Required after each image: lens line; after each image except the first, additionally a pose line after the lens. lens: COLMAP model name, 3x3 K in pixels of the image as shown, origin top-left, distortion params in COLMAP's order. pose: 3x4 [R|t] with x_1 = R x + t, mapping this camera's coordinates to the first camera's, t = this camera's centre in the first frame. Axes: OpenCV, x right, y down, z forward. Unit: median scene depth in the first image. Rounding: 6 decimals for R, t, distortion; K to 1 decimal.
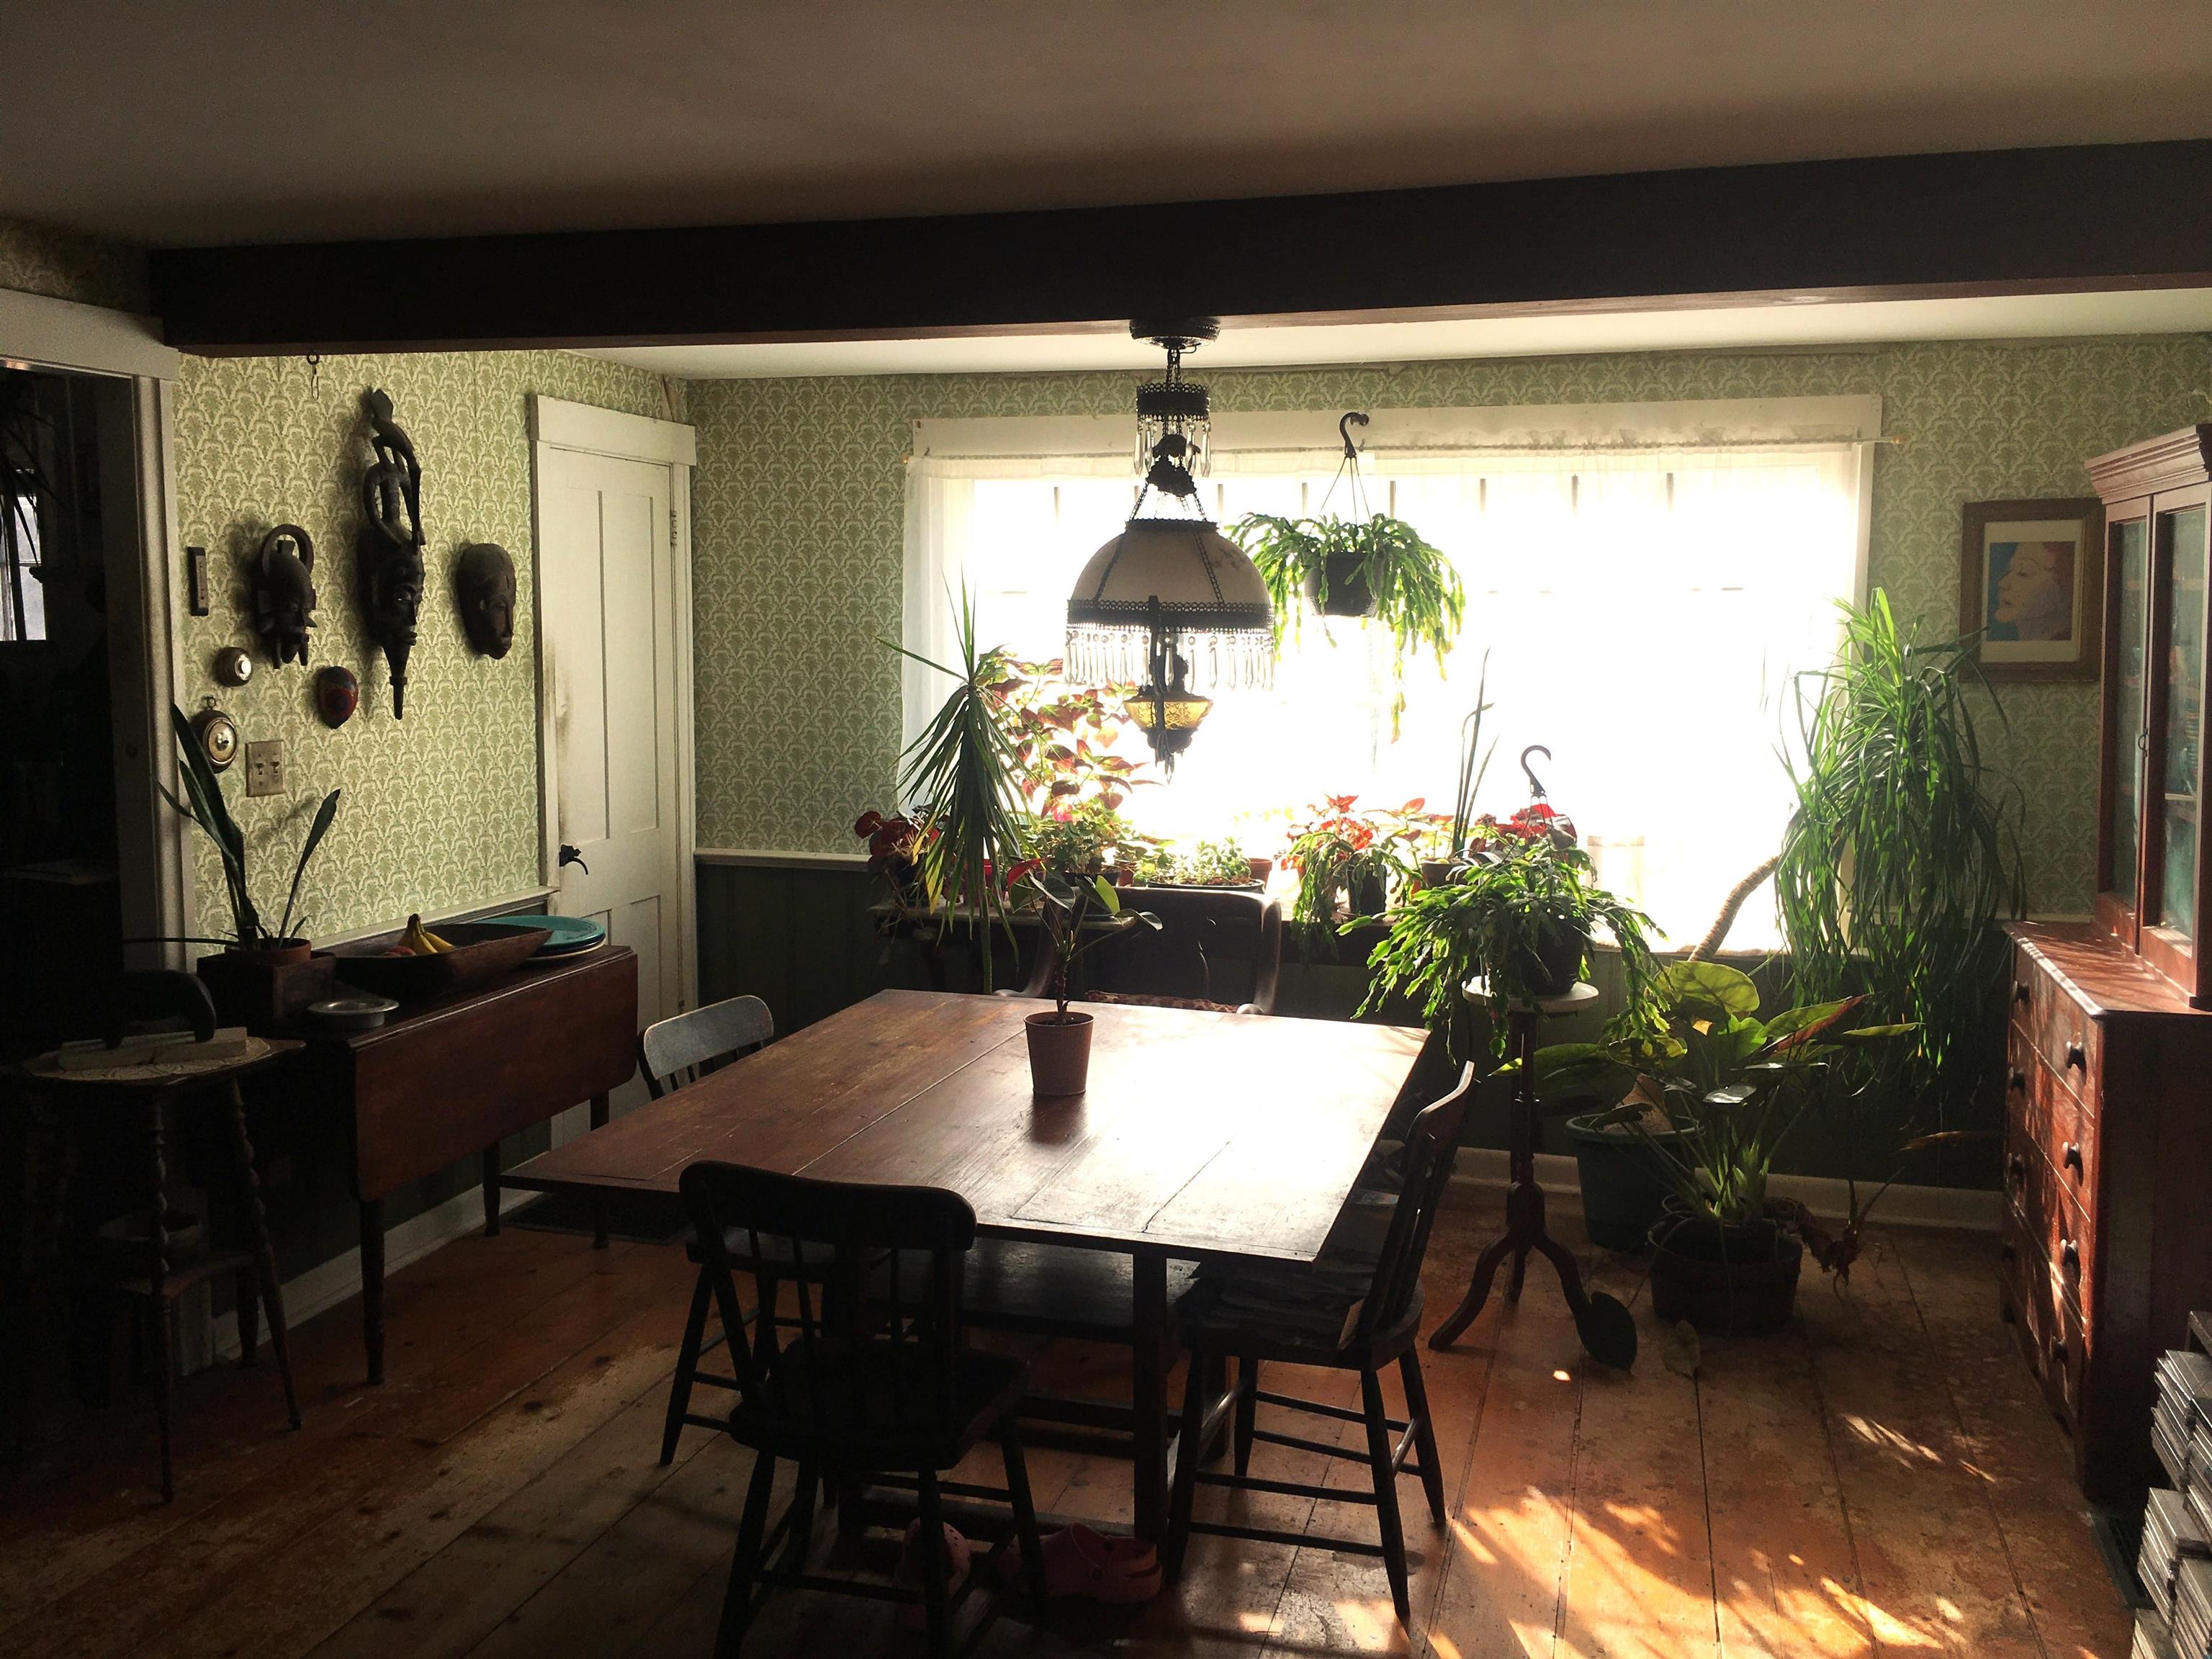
lens RADIAL K [[1944.8, 0, 1053.7], [0, 1944.8, 804.9], [0, 0, 1]] dist [0.084140, -0.123555]
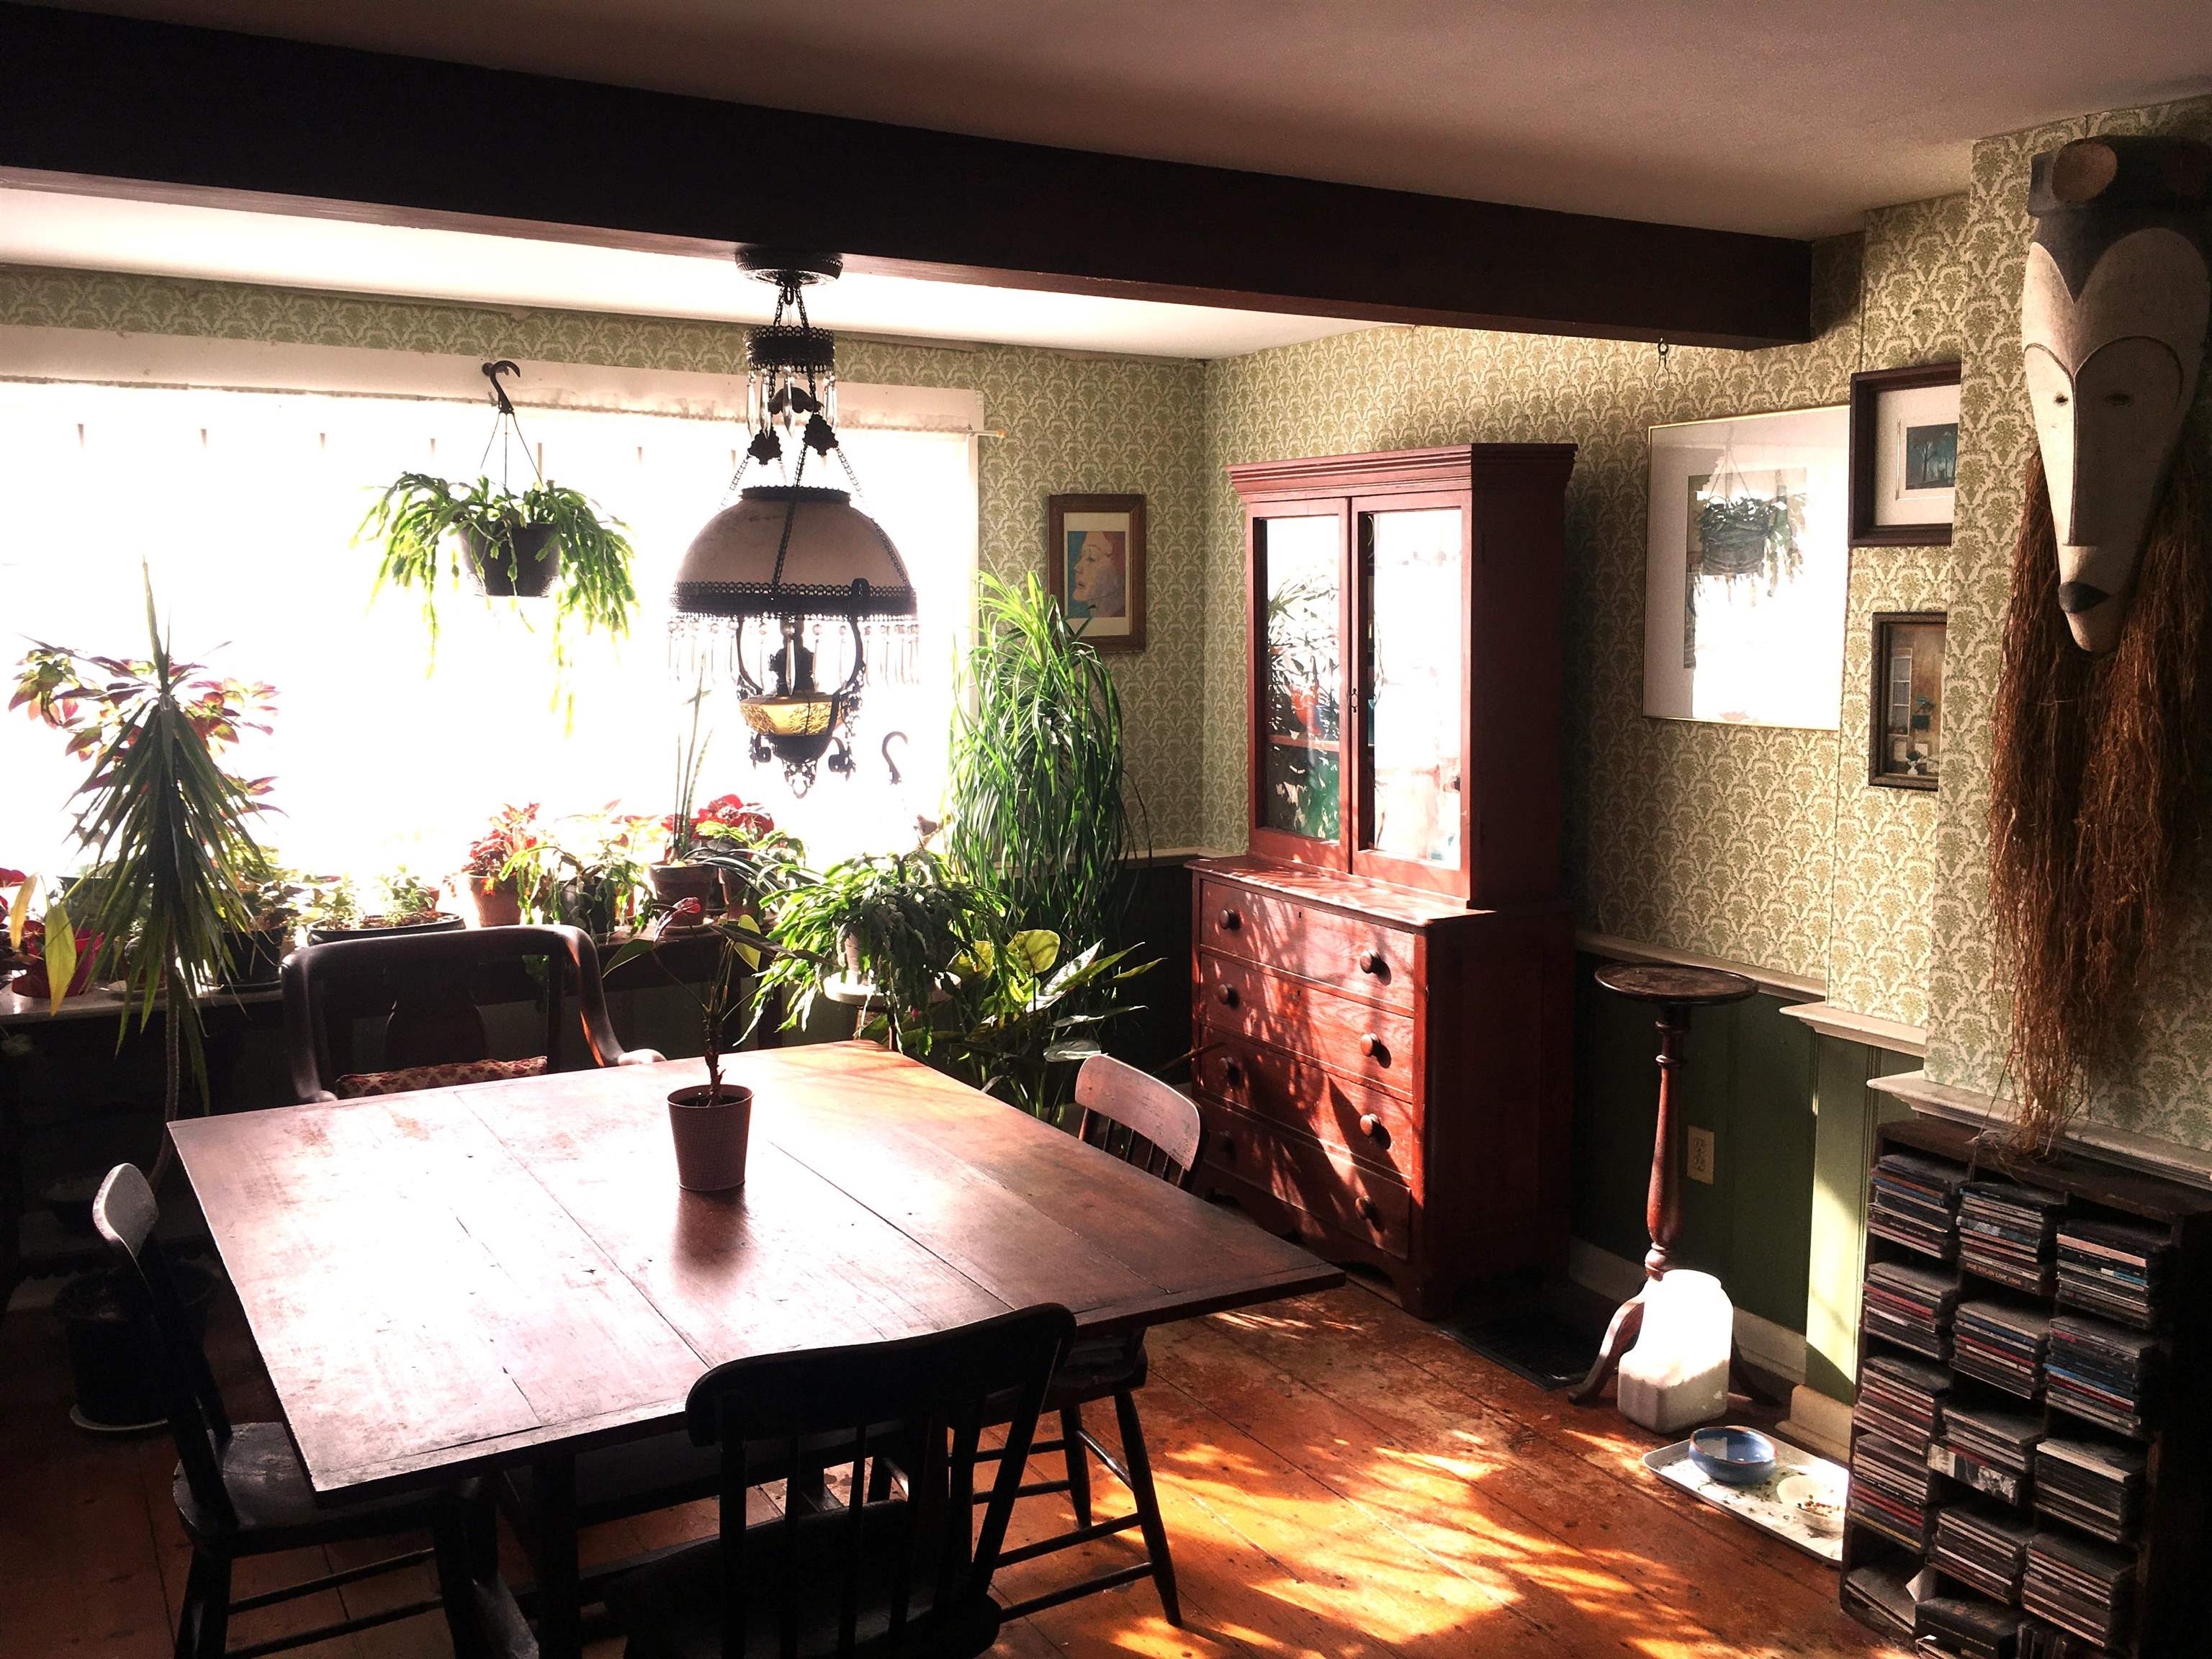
lens RADIAL K [[1944.8, 0, 1108.5], [0, 1944.8, 819.2], [0, 0, 1]] dist [0.084140, -0.123555]
pose [[0.675726, -0.089307, 0.731723, -0.341095], [0.073718, 0.995845, 0.053467, -0.026875], [-0.733458, 0.017812, 0.679502, 0.229131]]
